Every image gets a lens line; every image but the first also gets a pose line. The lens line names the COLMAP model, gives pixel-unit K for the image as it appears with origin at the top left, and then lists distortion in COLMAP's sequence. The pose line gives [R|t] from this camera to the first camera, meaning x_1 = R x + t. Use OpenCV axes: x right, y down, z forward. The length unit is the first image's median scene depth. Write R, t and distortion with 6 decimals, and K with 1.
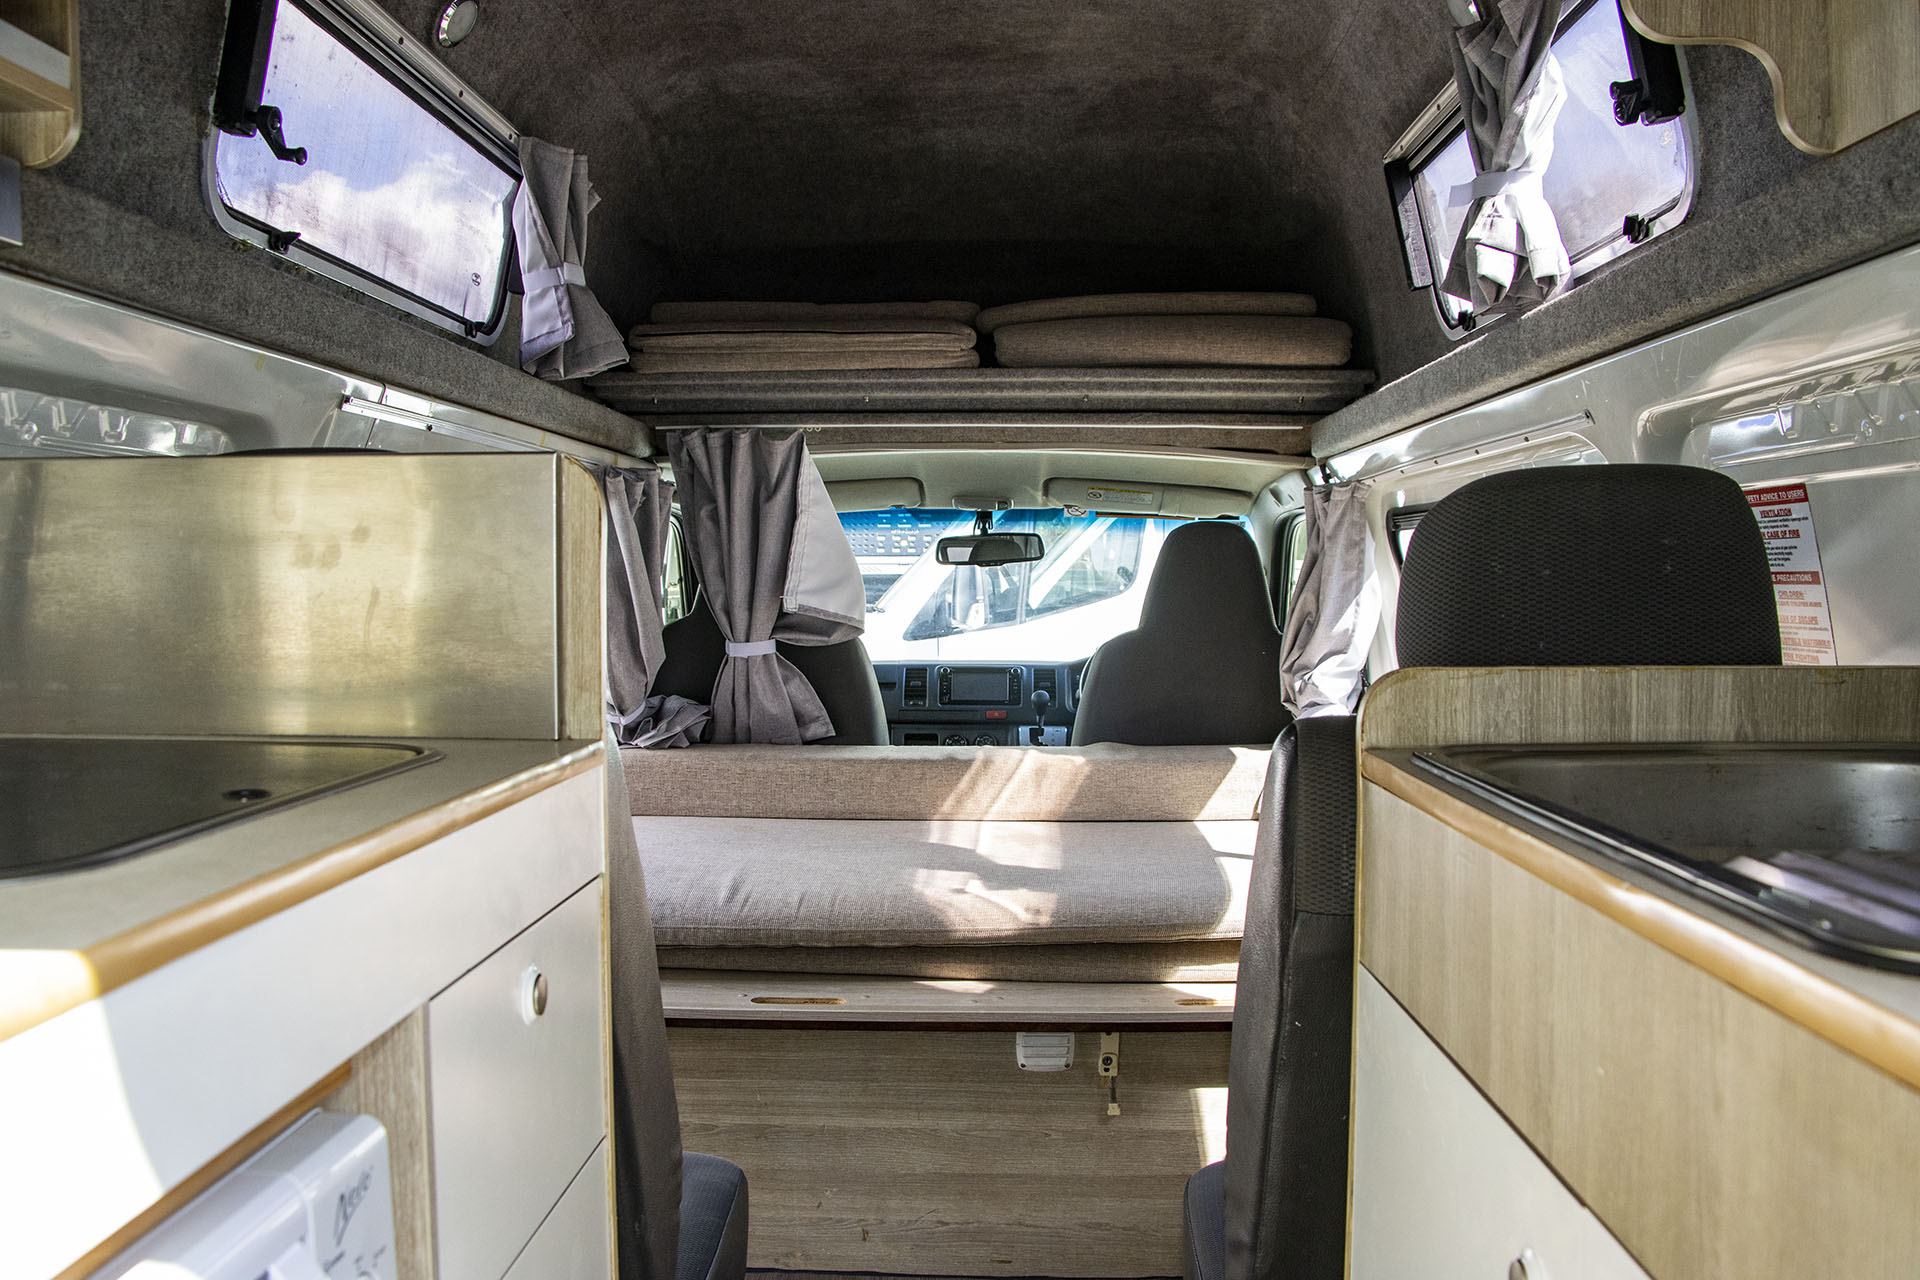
lens RADIAL K [[1603.7, 0, 960.0], [0, 1603.7, 640.0], [0, 0, 1]] dist [-0.159740, 0.107793]
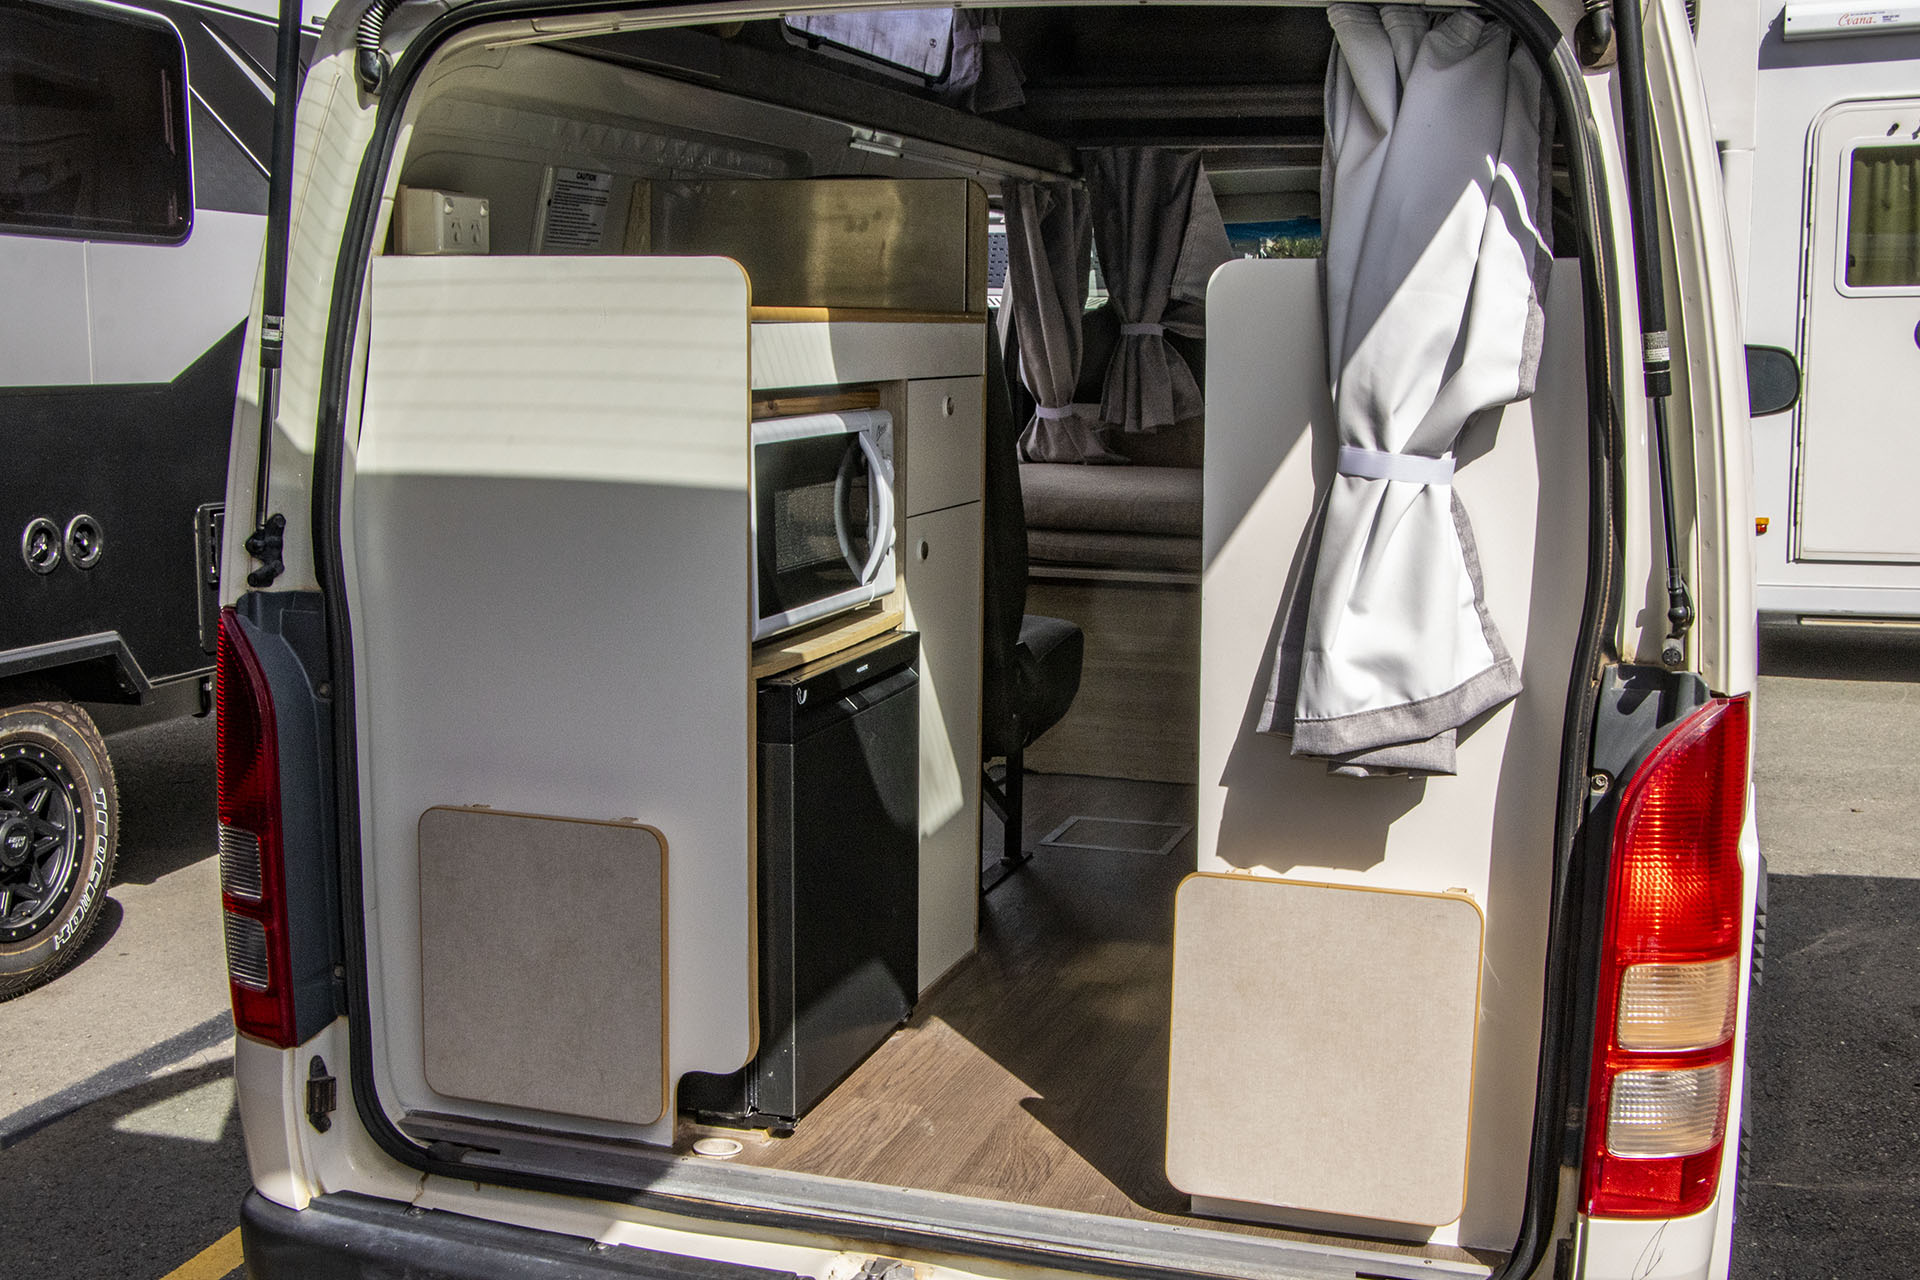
lens RADIAL K [[2051.0, 0, 960.0], [0, 2051.0, 640.0], [0, 0, 1]] dist [-0.035754, 0.000054]
pose [[0.959733, 0.054473, -0.275582, 0.276675], [-0.022651, 0.992830, 0.117366, 0.092189], [0.280000, -0.106398, 0.954086, -0.887380]]
